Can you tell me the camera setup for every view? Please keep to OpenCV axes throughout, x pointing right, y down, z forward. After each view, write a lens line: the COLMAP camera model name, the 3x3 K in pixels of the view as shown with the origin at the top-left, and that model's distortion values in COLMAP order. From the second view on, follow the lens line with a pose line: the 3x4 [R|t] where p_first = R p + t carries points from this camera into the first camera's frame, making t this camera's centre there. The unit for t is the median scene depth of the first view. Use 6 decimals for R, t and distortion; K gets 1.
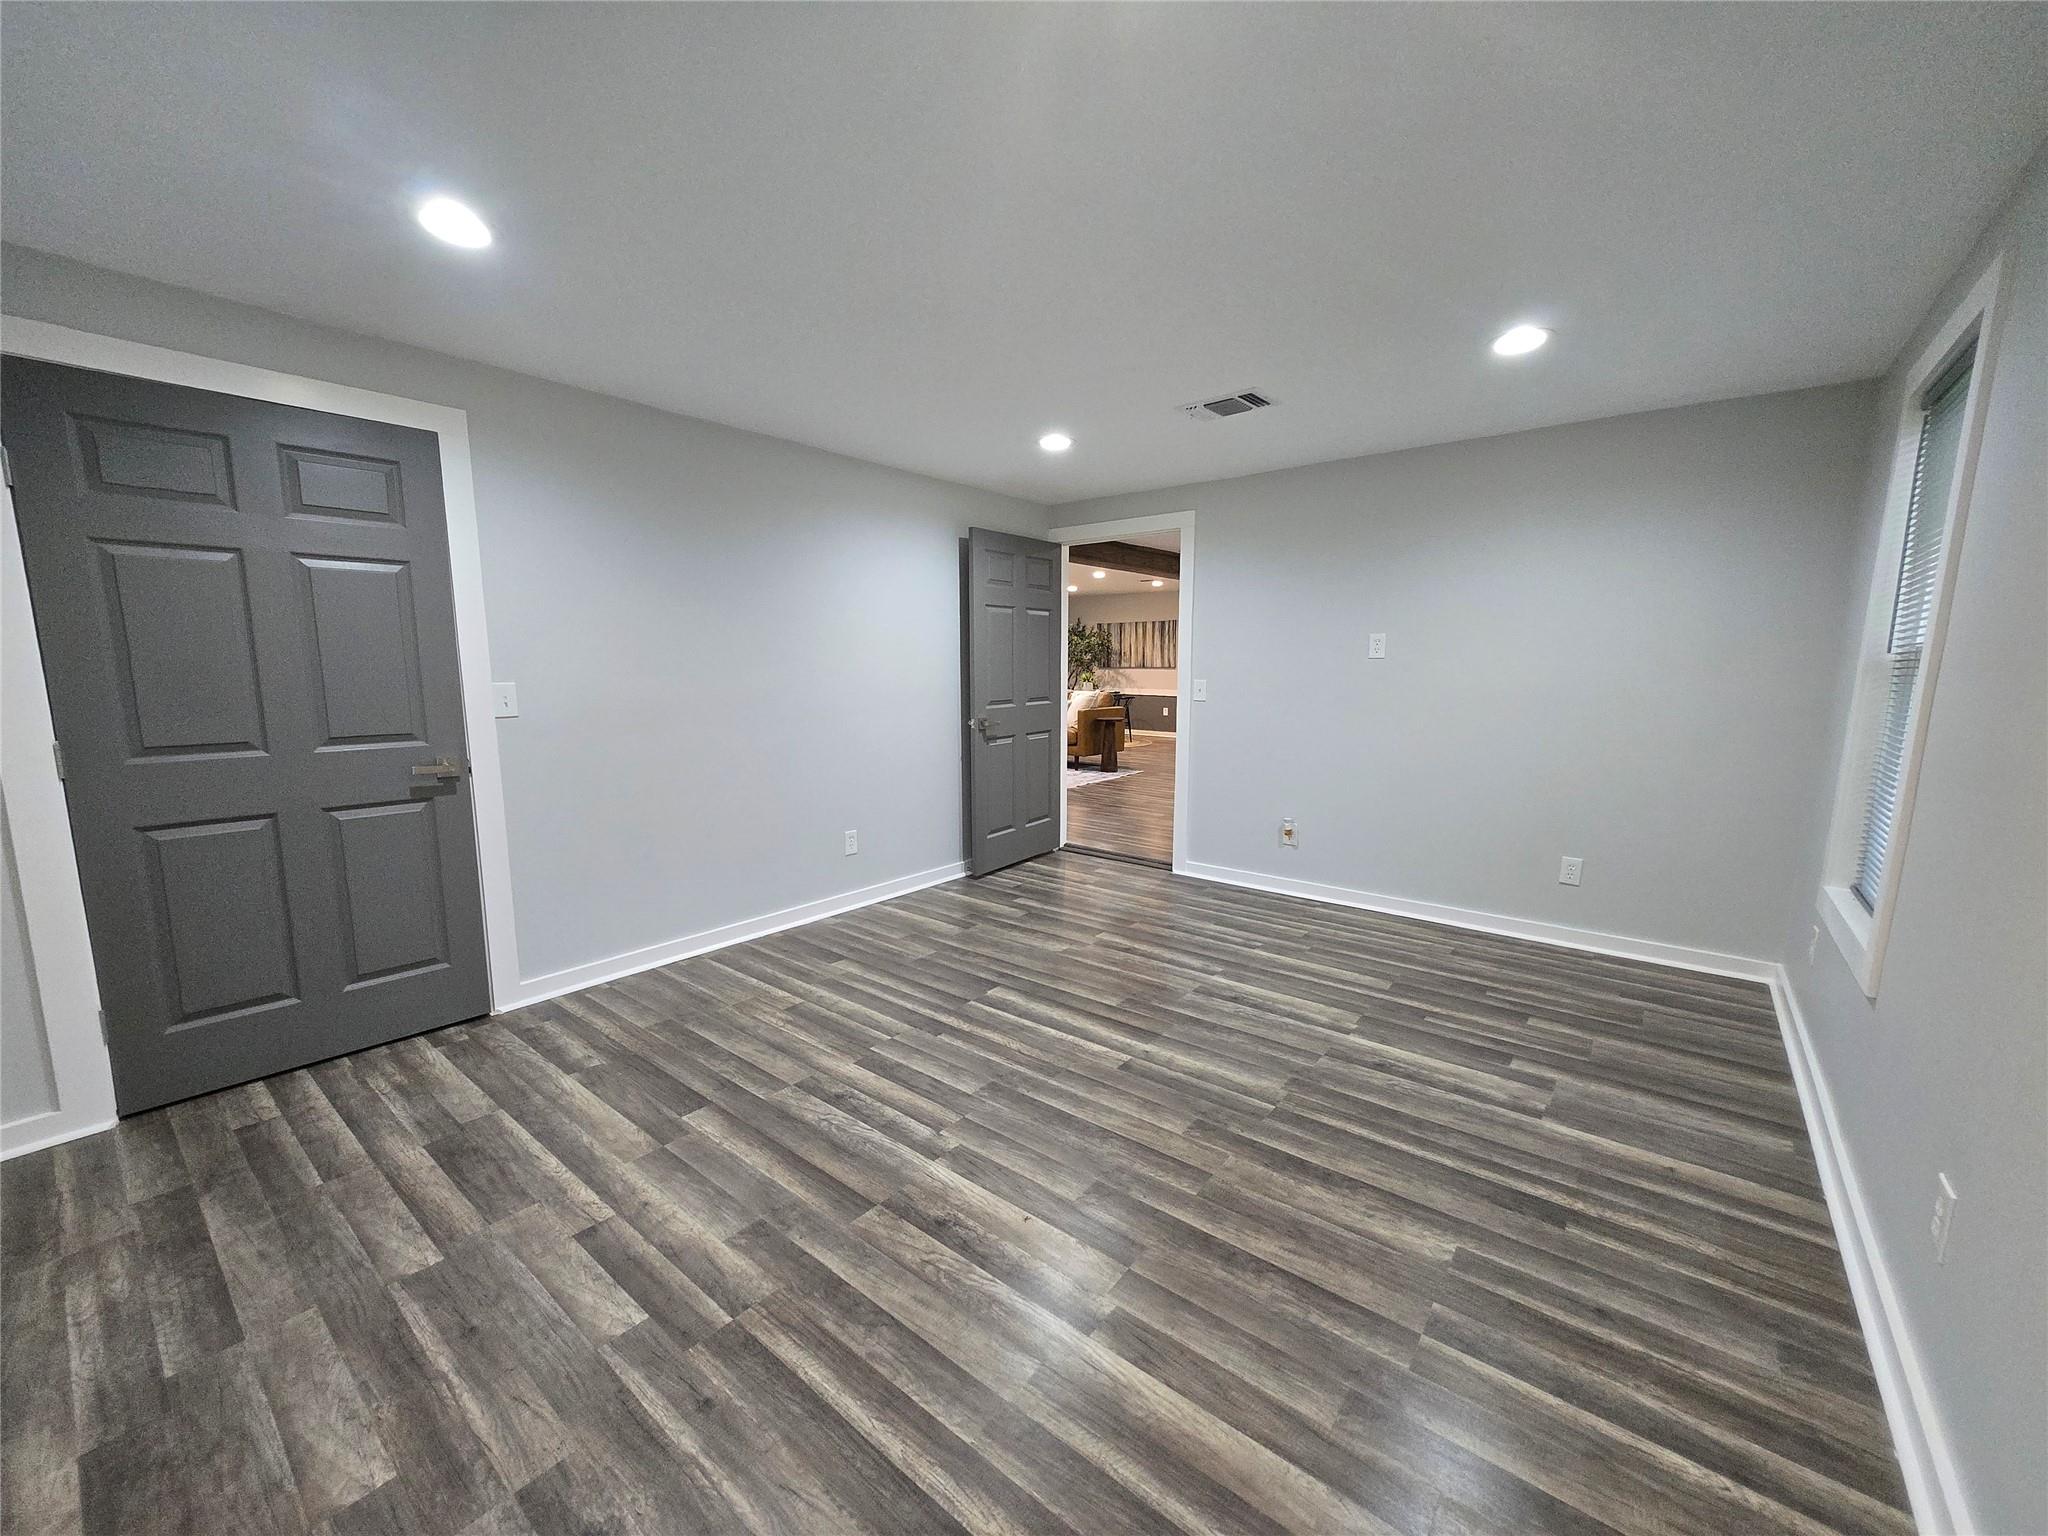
lens RADIAL K [[804.0, 0, 1024.2], [0, 804.0, 773.9], [0, 0, 1]] dist [0.003250, 0.000032]
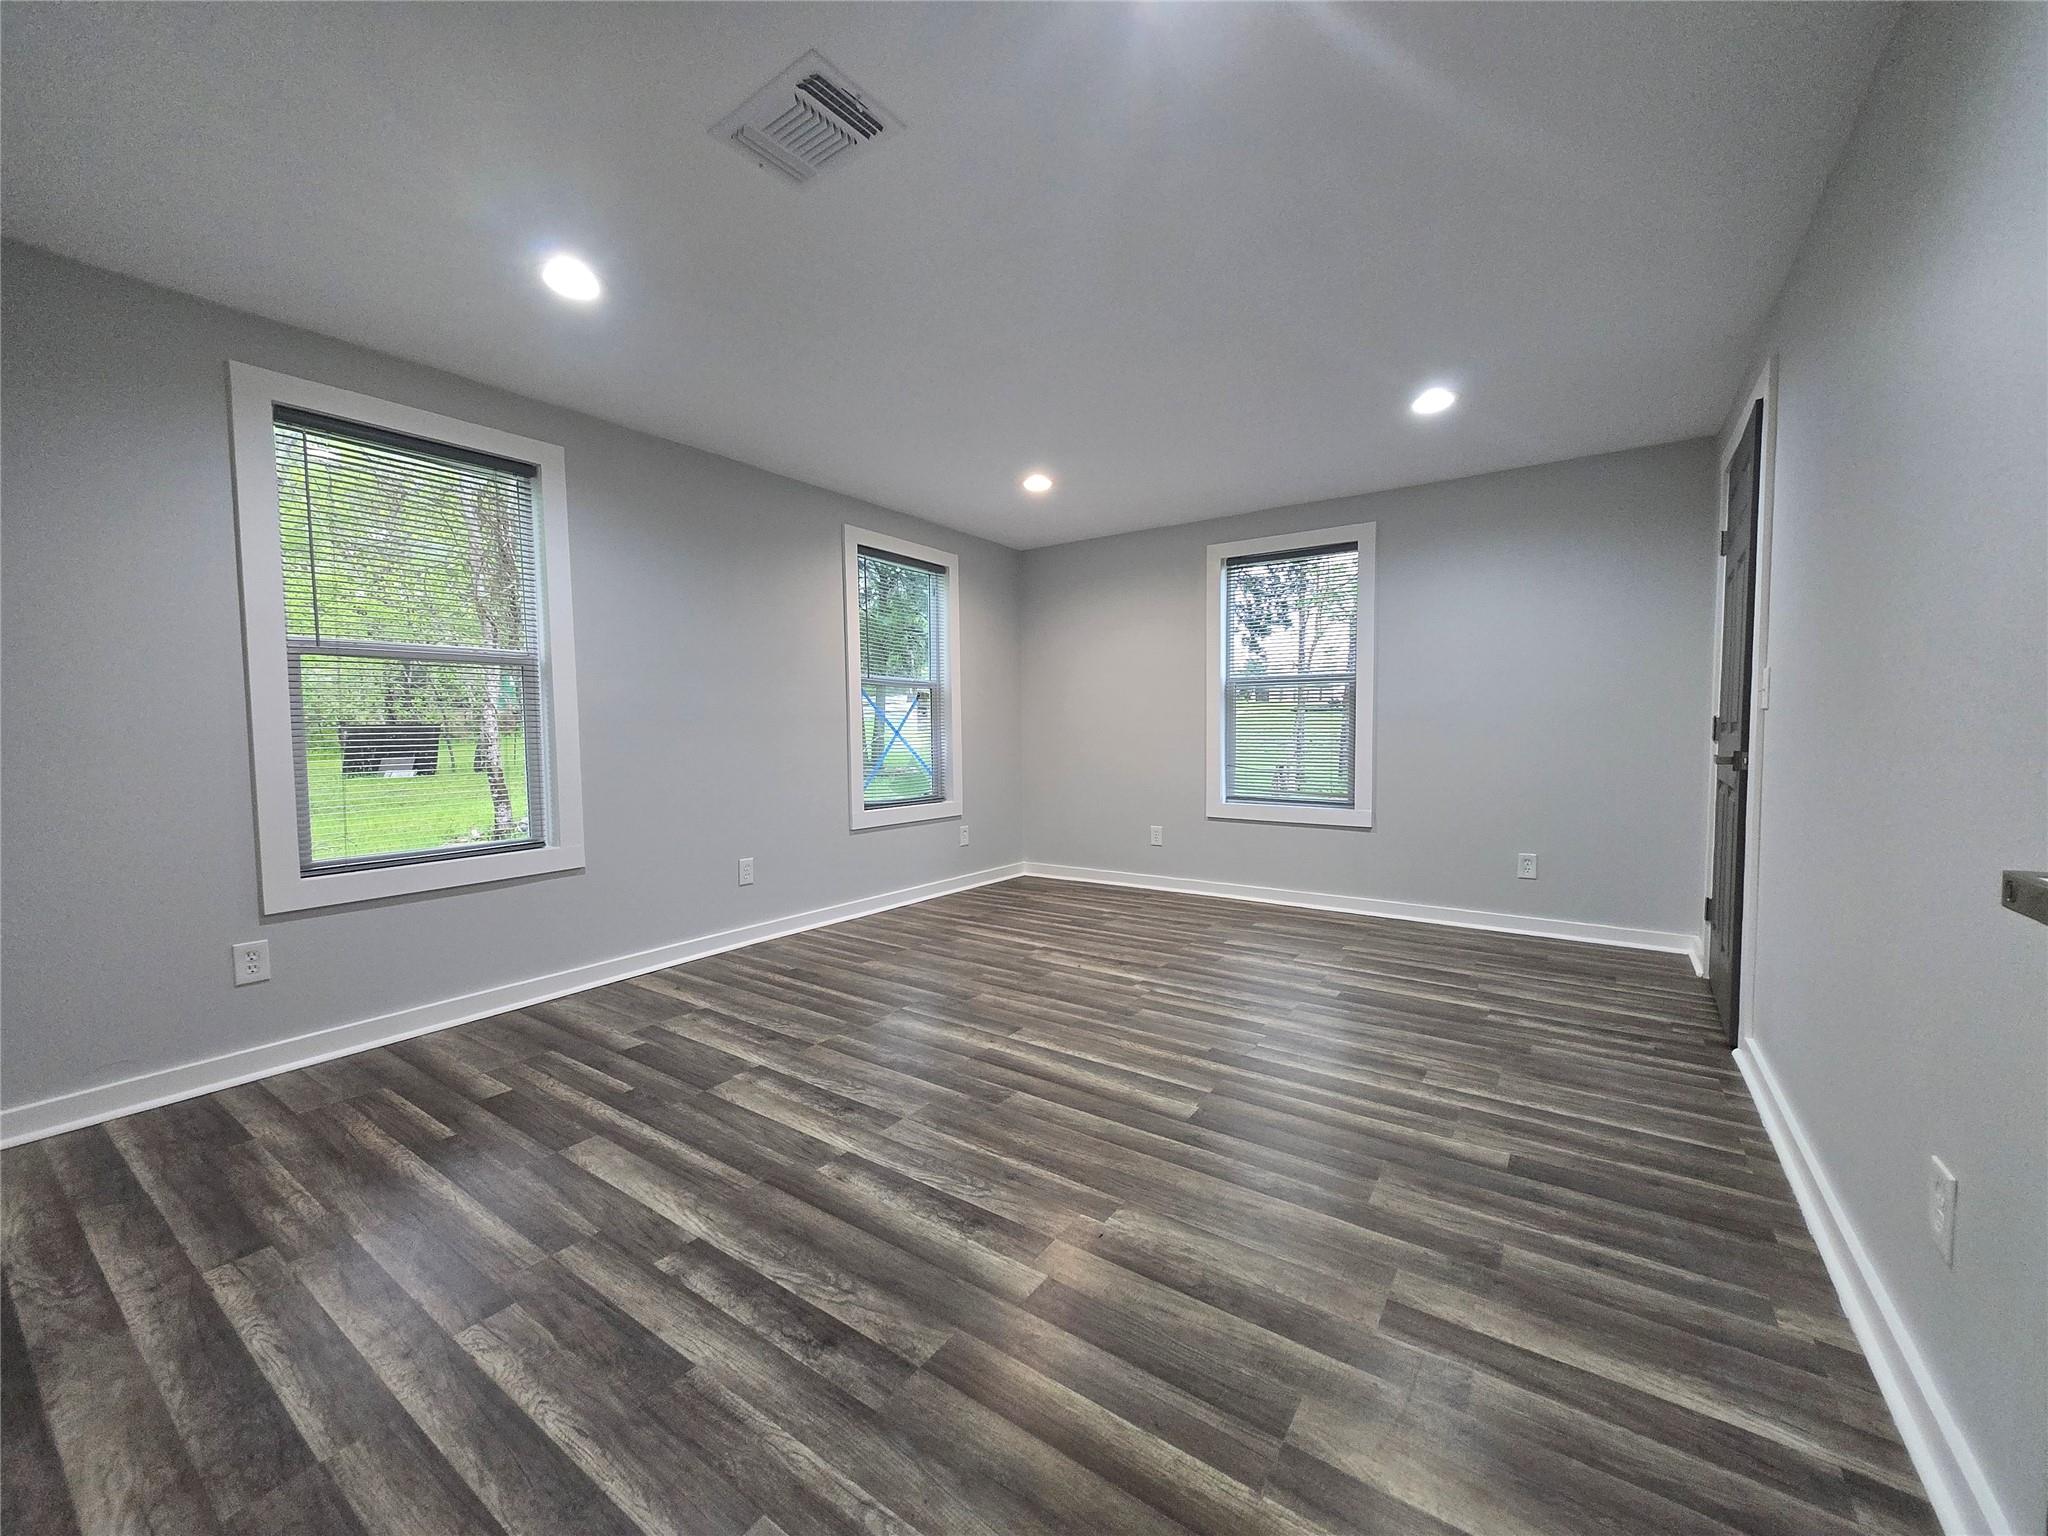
lens RADIAL K [[804.0, 0, 1024.2], [0, 804.0, 773.9], [0, 0, 1]] dist [0.003250, 0.000032]
pose [[-0.997452, 0.007377, -0.070962, 0.173945], [-0.006487, 0.981140, 0.193190, -0.167991], [0.071049, 0.193158, -0.978592, 1.847526]]
